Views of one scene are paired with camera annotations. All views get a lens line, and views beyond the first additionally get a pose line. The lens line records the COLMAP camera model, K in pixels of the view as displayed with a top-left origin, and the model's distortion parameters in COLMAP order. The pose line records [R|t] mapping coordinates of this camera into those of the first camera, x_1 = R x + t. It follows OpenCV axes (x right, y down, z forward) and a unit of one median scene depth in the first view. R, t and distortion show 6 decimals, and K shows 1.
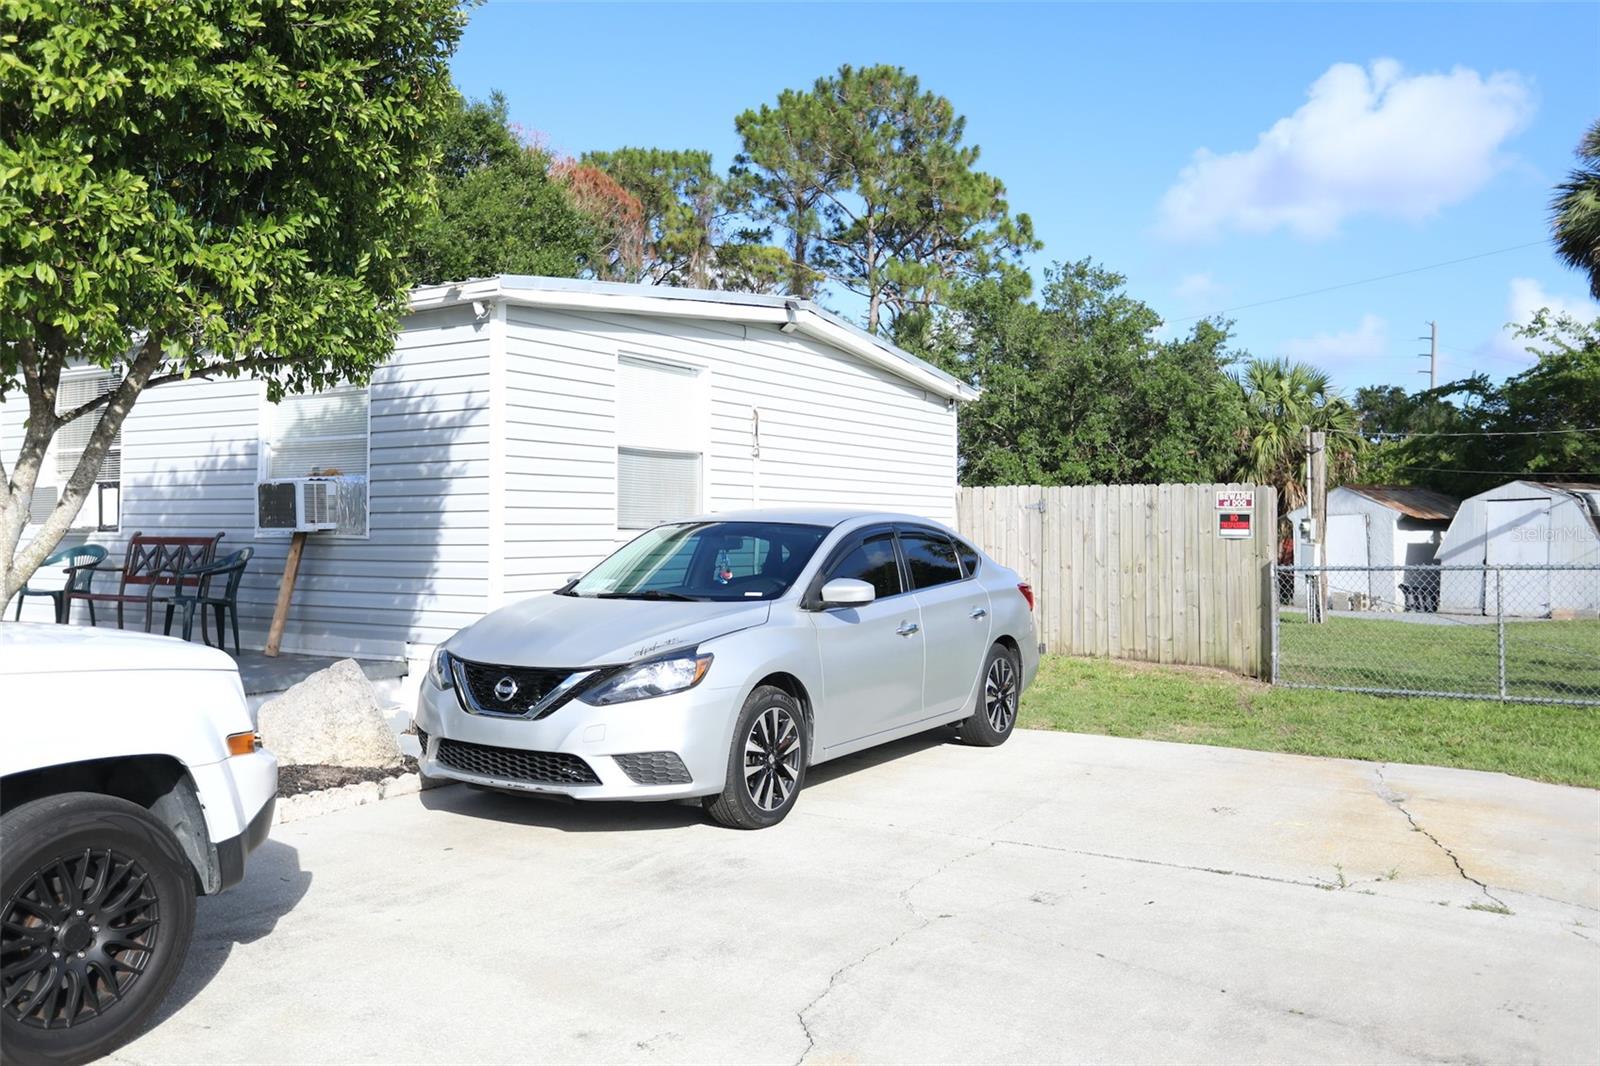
lens RADIAL K [[1313.8, 0, 800.0], [0, 1313.8, 533.0], [0, 0, 1]] dist [-0.018645, 0.071538]
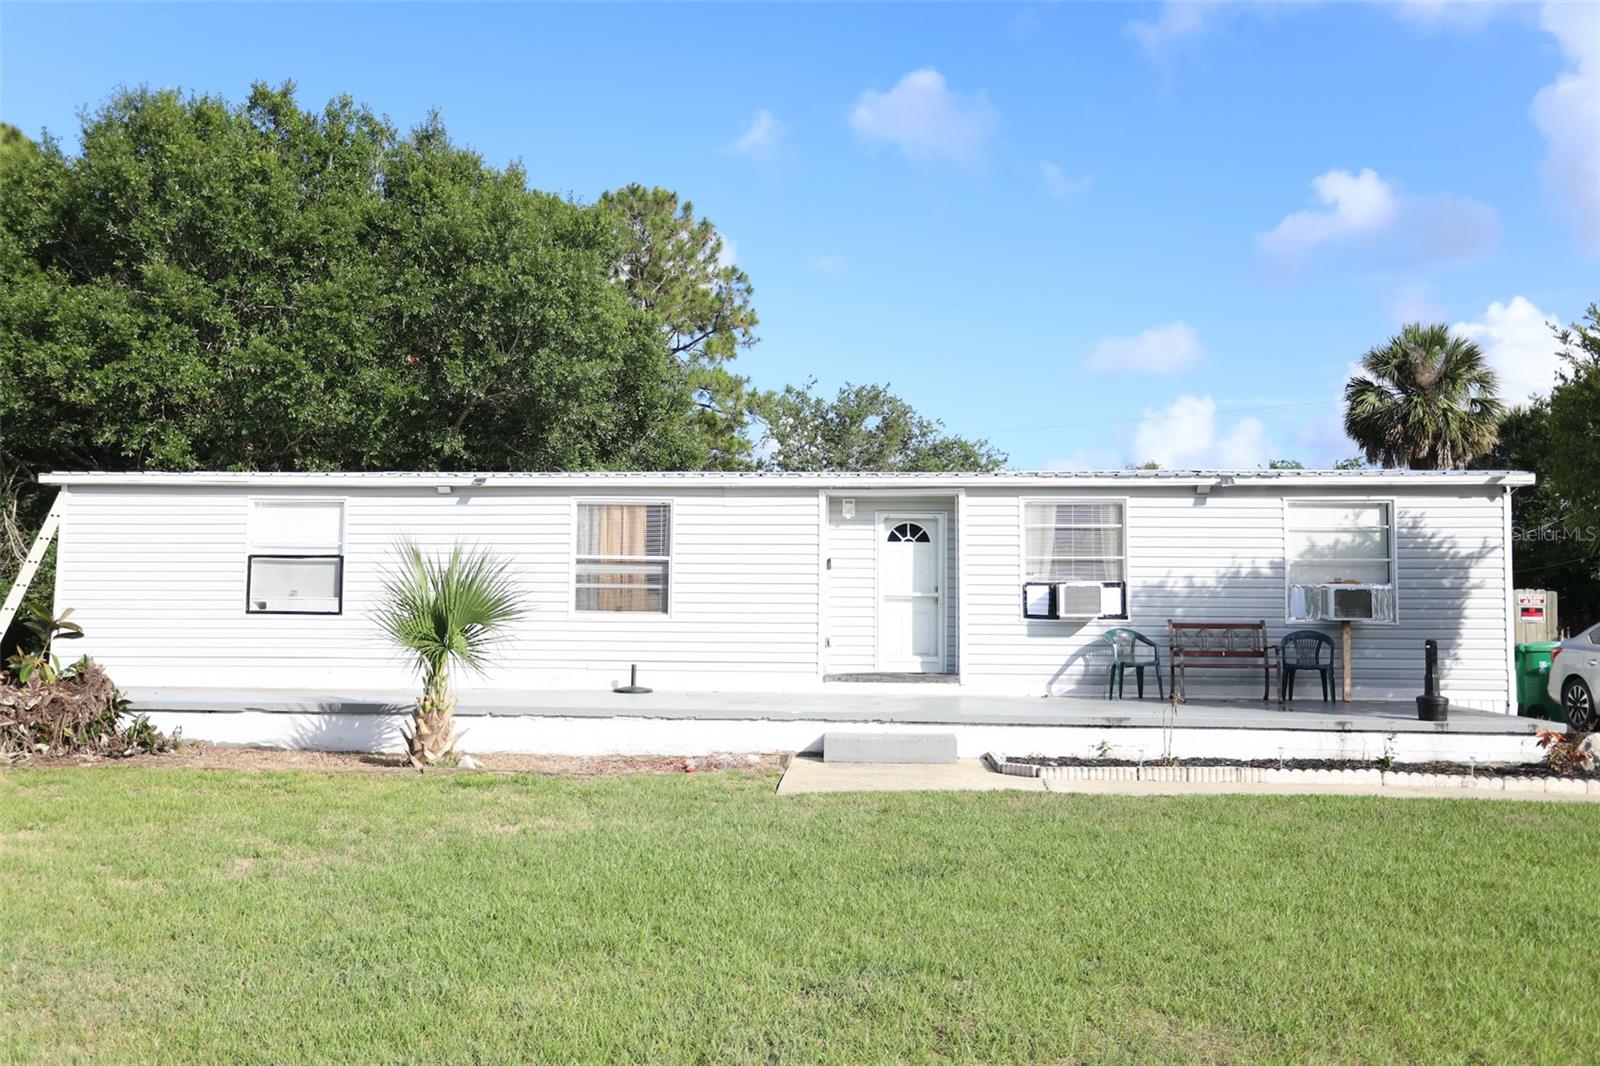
lens RADIAL K [[1313.8, 0, 800.0], [0, 1313.8, 533.0], [0, 0, 1]] dist [-0.018645, 0.071538]
pose [[0.885919, 0.029993, 0.462870, -1.732643], [-0.003033, 0.998260, -0.058880, -0.010884], [-0.463831, 0.050759, 0.884468, -0.076744]]
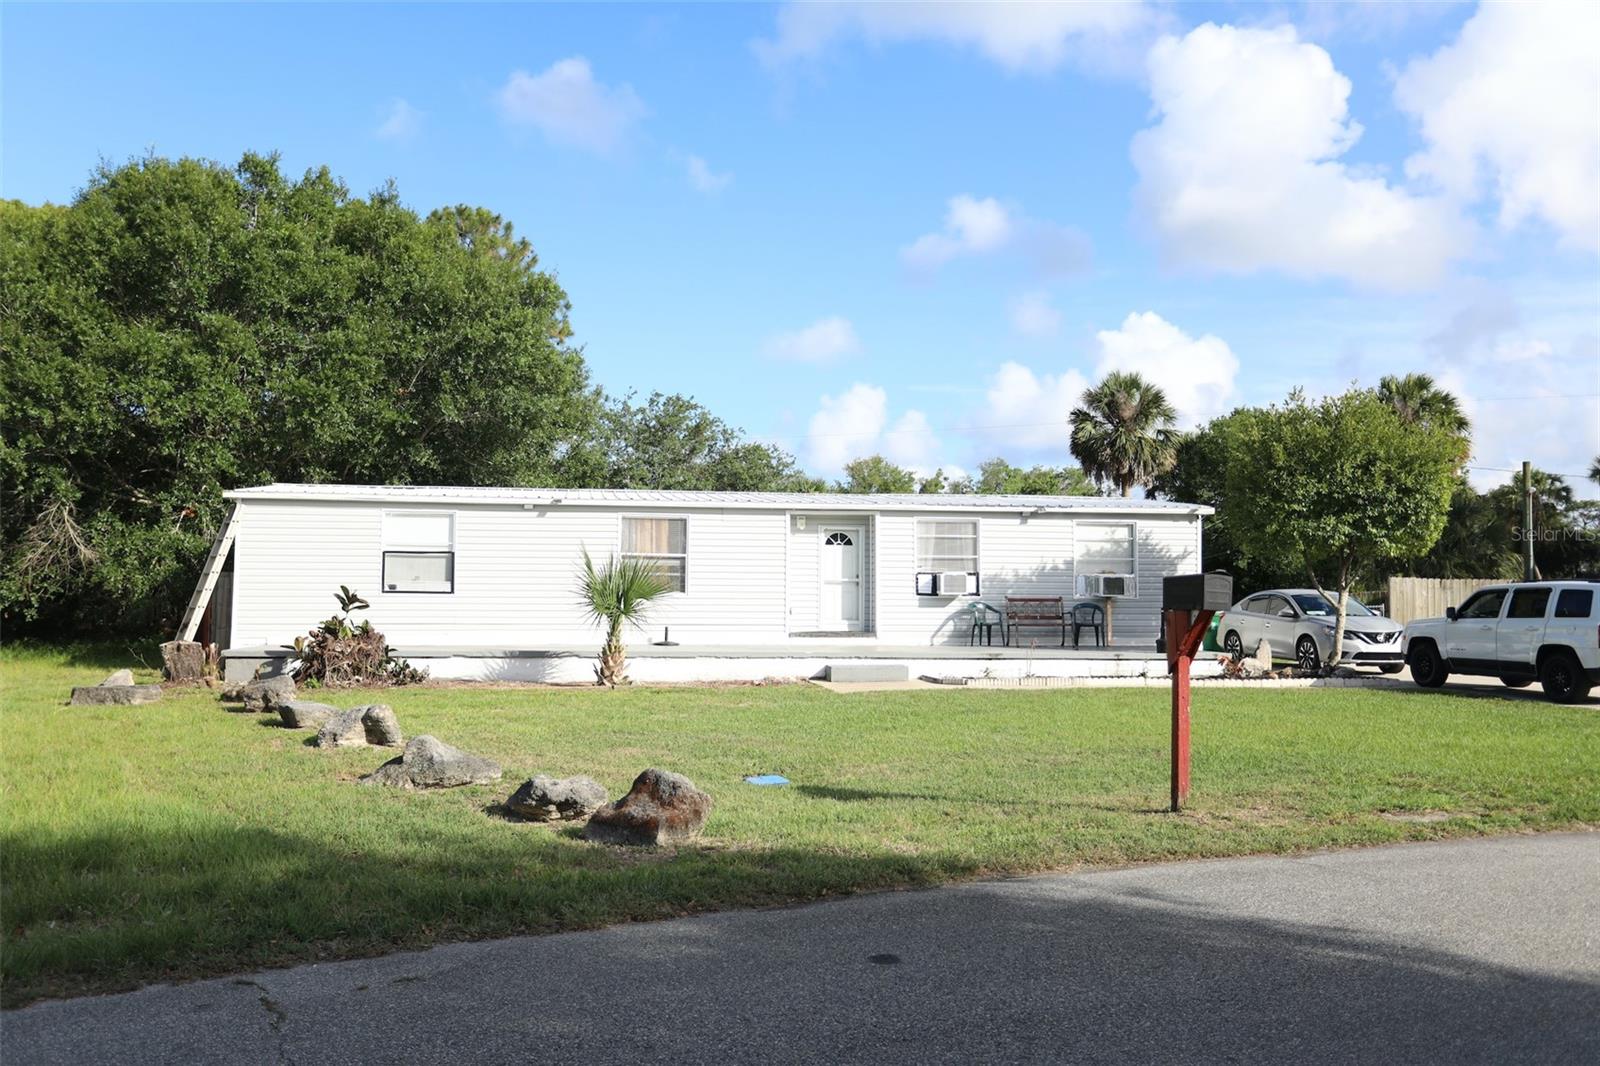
lens RADIAL K [[1313.8, 0, 800.0], [0, 1313.8, 533.0], [0, 0, 1]] dist [-0.018645, 0.071538]
pose [[0.759277, 0.030248, 0.650064, -2.544772], [-0.002682, 0.999056, -0.043354, -0.011916], [-0.650762, 0.031174, 0.758641, -0.535580]]
